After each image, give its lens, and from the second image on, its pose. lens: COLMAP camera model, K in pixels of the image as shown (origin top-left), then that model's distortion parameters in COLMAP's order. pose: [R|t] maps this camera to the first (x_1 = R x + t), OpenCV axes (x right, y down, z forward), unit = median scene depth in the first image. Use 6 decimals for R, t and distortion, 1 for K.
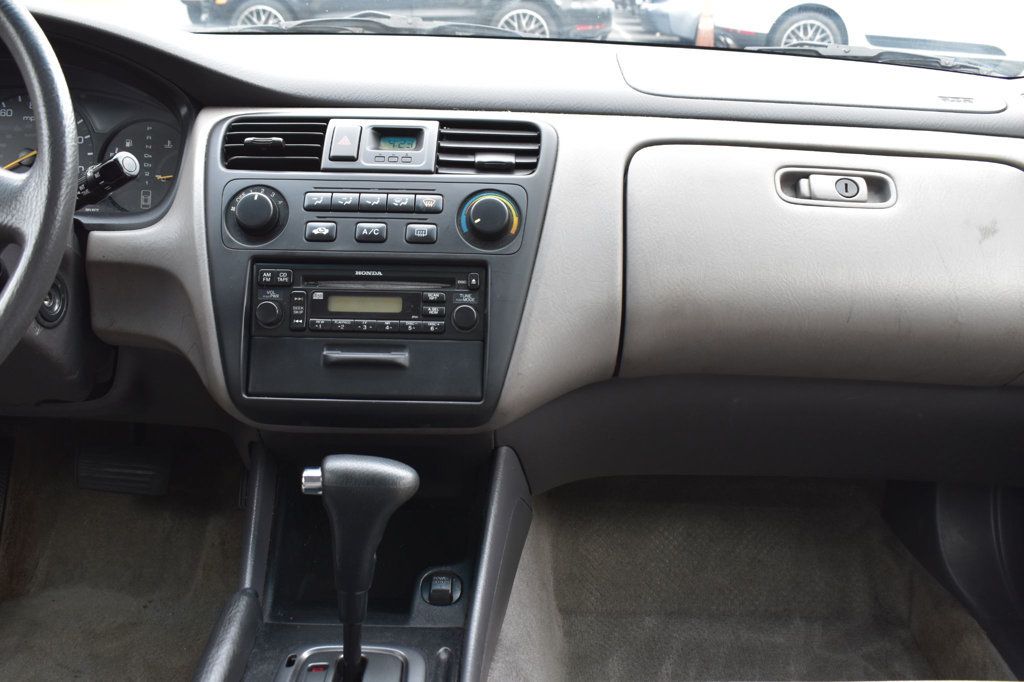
lens RADIAL K [[1010.1, 0, 494.3], [0, 1010.1, 333.9], [0, 0, 1]] dist [-0.078764, 0.000000]
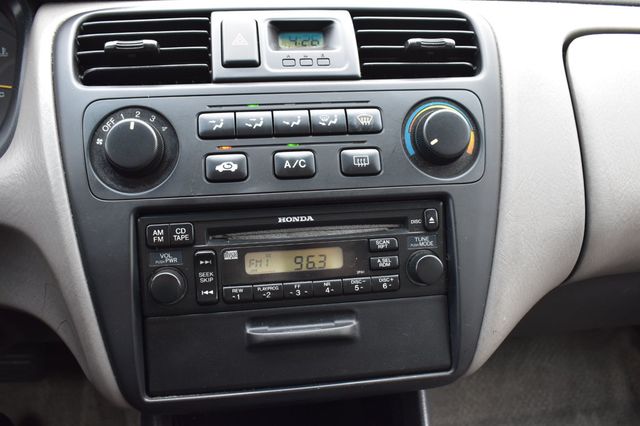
lens RADIAL K [[598.1, 0, 318.8], [0, 598.1, 214.4], [0, 0, 1]] dist [-0.086068, 0.000000]
pose [[0.987458, -0.075882, 0.138450, -0.160523], [0.059432, 0.991076, 0.119312, -0.110145], [-0.146268, -0.109588, 0.983156, 0.530134]]
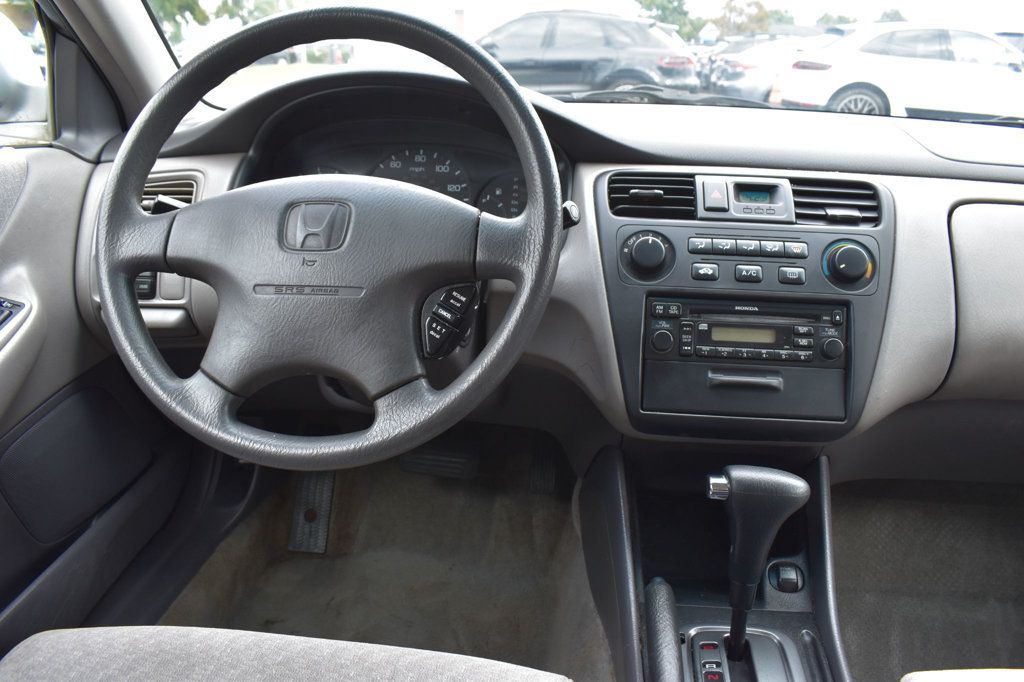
lens RADIAL K [[795.2, 0, 506.9], [0, 795.2, 338.2], [0, 0, 1]] dist [-0.109537, 0.028269]
pose [[0.994758, 0.026277, -0.098823, -0.294129], [-0.026474, 0.999649, -0.000679, -0.016796], [0.098770, 0.003292, 0.995105, 0.061613]]
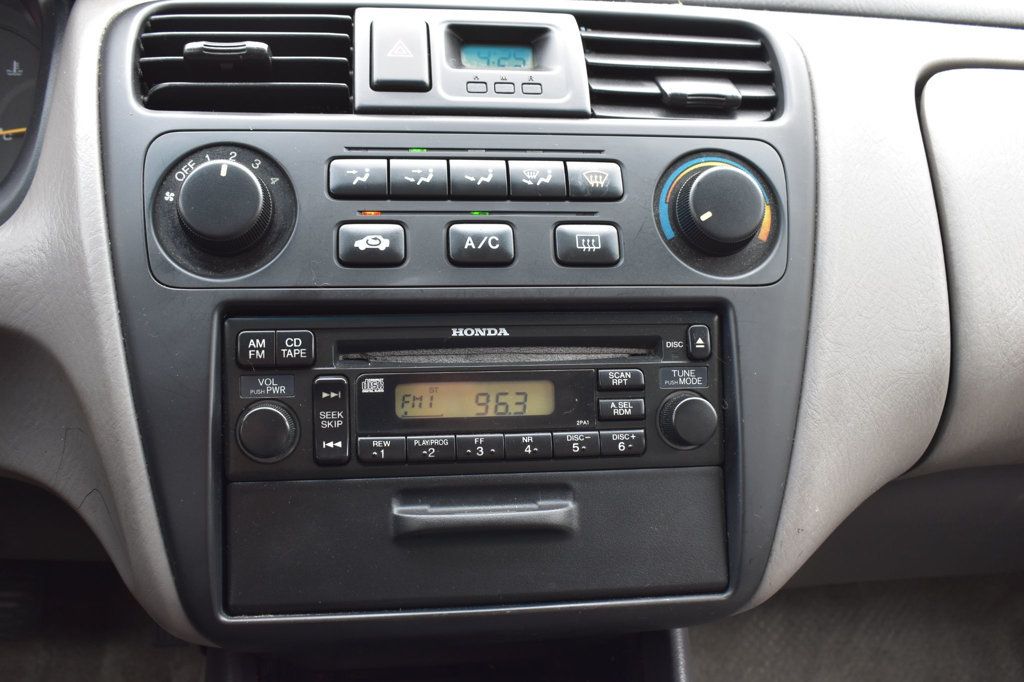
lens RADIAL K [[1010.1, 0, 509.2], [0, 1010.1, 339.4], [0, 0, 1]] dist [-0.078764, 0.000000]
pose [[0.989264, -0.034563, 0.141992, -0.168543], [0.028062, 0.998475, 0.047539, -0.074650], [-0.143418, -0.043044, 0.988726, 0.509600]]
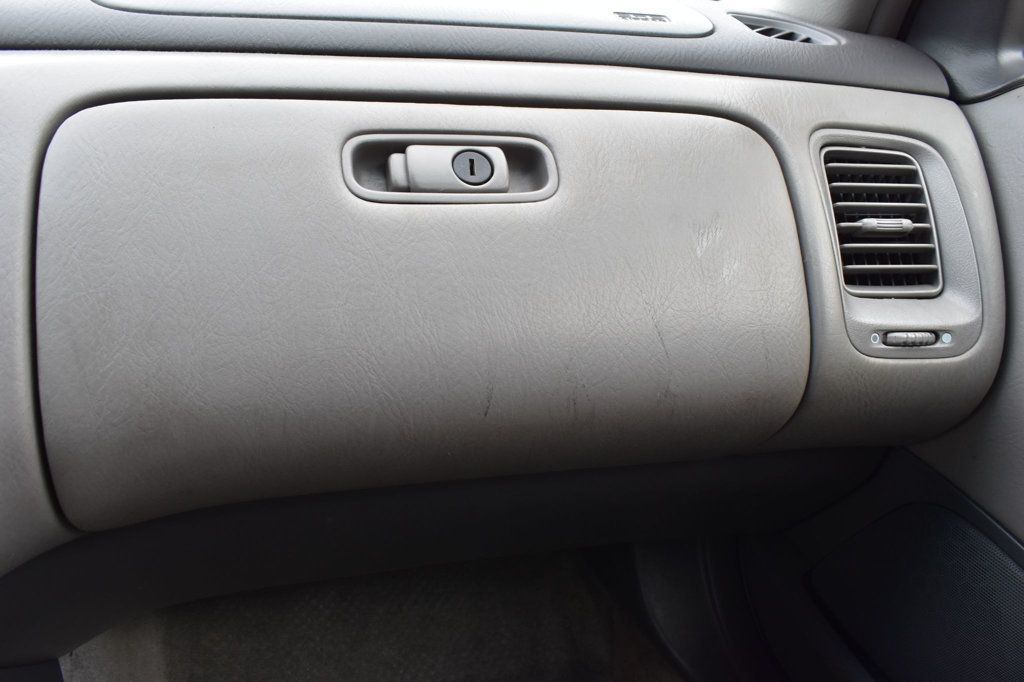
lens RADIAL K [[838.2, 0, 493.6], [0, 838.2, 333.9], [0, 0, 1]] dist [-0.096681, 0.005257]
pose [[0.958083, -0.091661, 0.271432, 0.237451], [0.068147, 0.993157, 0.094843, -0.100549], [-0.278268, -0.072370, 0.957773, 0.561389]]
